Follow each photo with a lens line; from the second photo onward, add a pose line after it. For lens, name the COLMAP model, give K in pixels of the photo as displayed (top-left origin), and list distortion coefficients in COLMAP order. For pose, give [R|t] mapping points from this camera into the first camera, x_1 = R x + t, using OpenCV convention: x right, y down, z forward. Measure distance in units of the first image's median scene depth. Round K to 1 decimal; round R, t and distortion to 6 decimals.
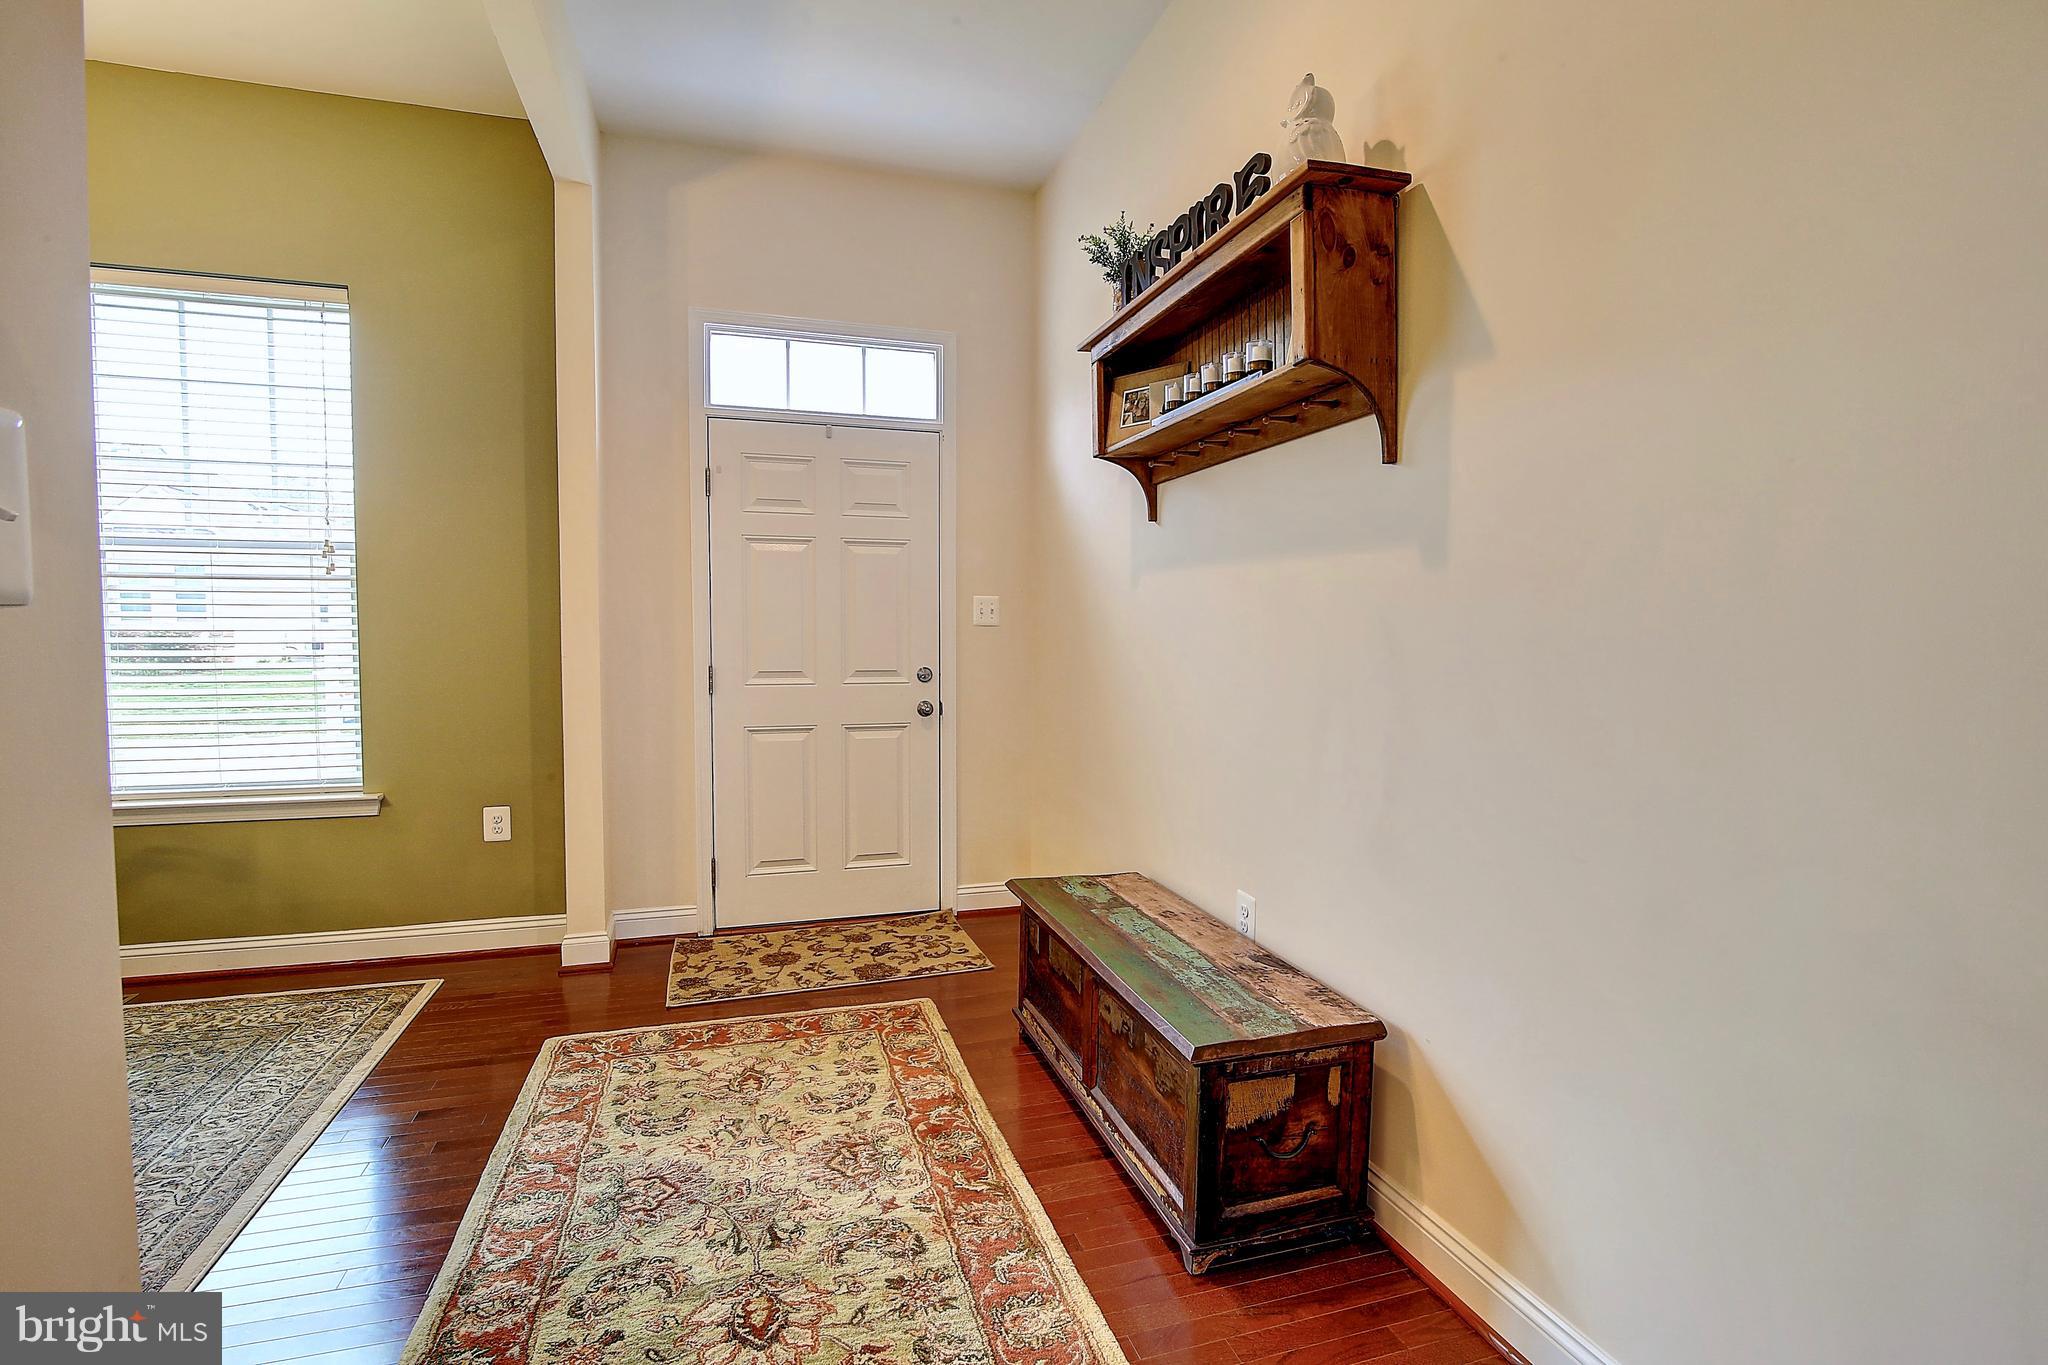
lens RADIAL K [[940.4, 0, 1034.7], [0, 940.4, 684.9], [0, 0, 1]] dist [-0.022185, 0.001705]
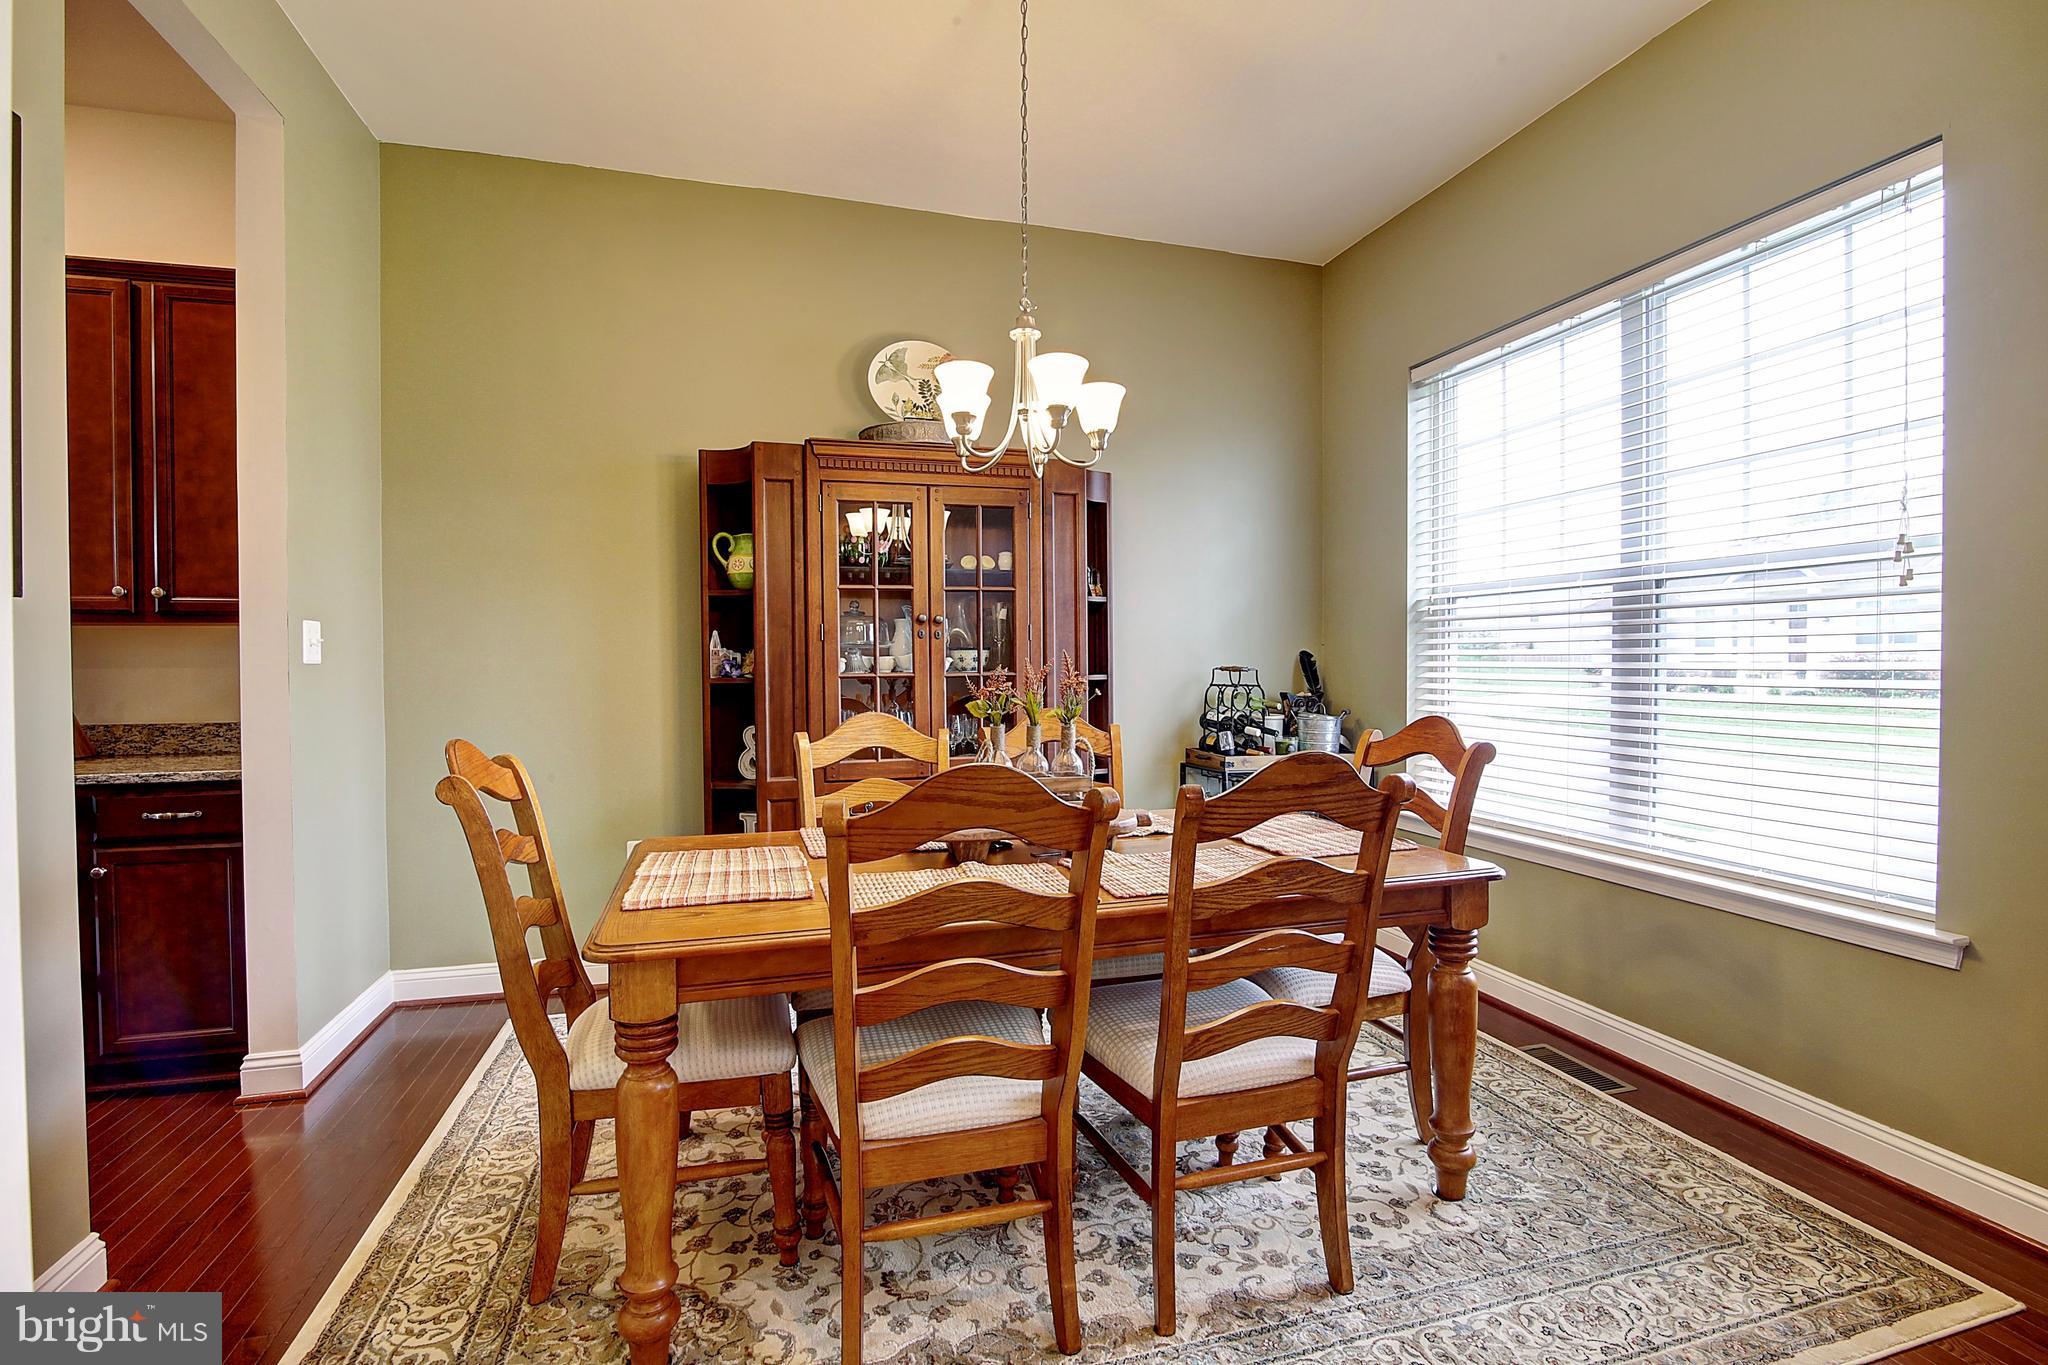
lens RADIAL K [[940.4, 0, 1028.3], [0, 940.4, 674.9], [0, 0, 1]] dist [-0.022185, 0.001705]
pose [[-0.022106, 0.008894, -0.999716, -0.096354], [-0.058212, 0.998252, 0.010168, -0.029280], [0.998059, 0.058421, -0.021549, 0.442512]]
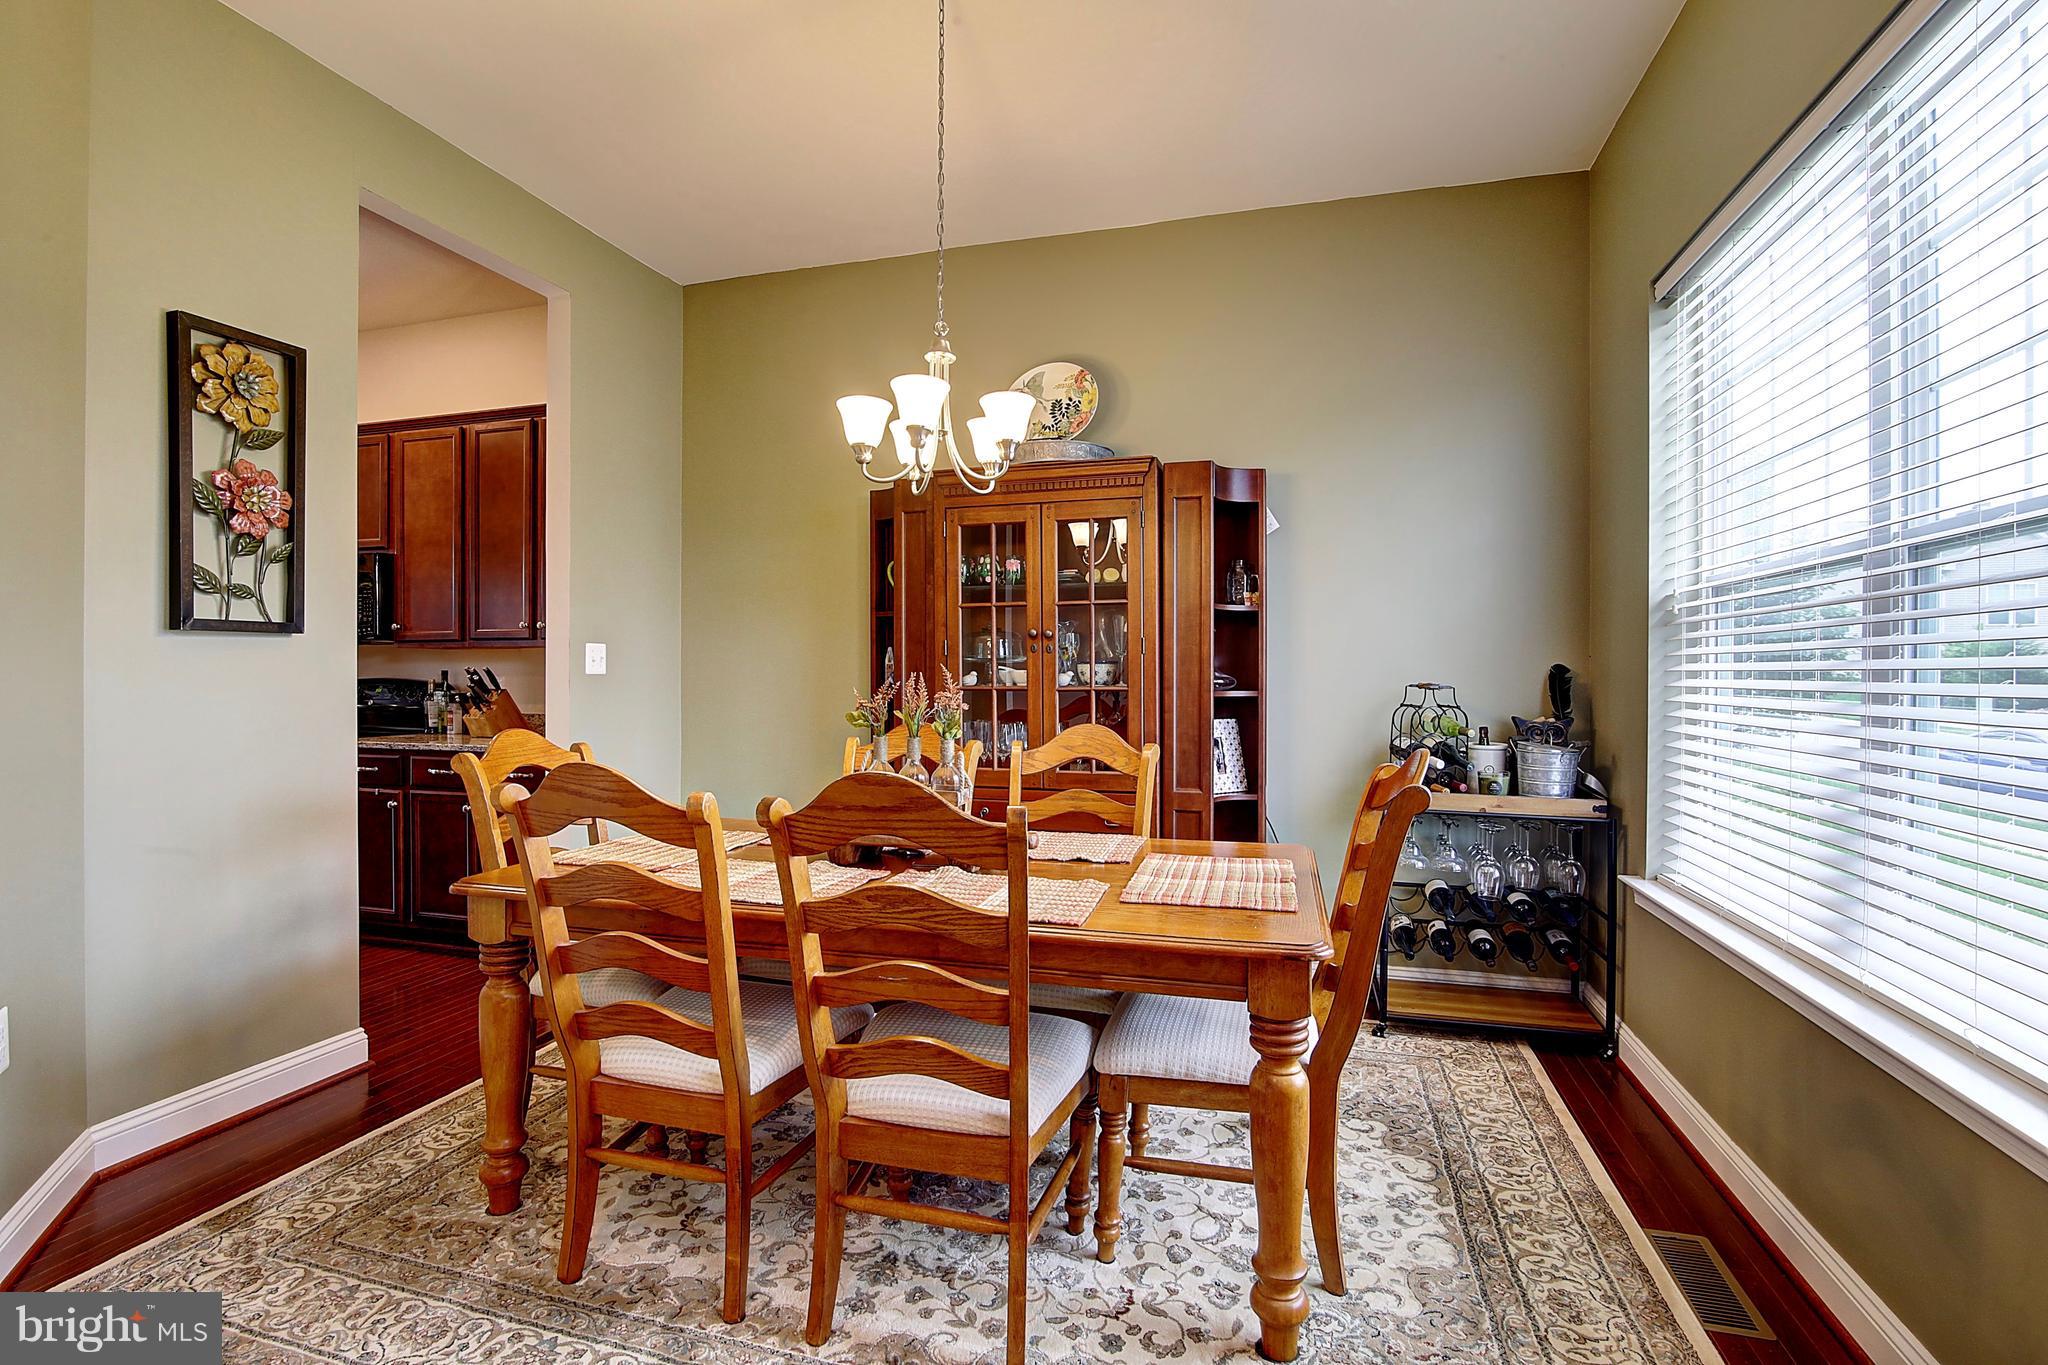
lens RADIAL K [[940.4, 0, 1024.6], [0, 940.4, 677.0], [0, 0, 1]] dist [-0.022185, 0.001705]
pose [[-0.560105, -0.005200, -0.828405, -0.313118], [-0.056190, 0.997916, 0.031727, -0.071673], [0.826514, 0.064319, -0.559230, 1.101305]]
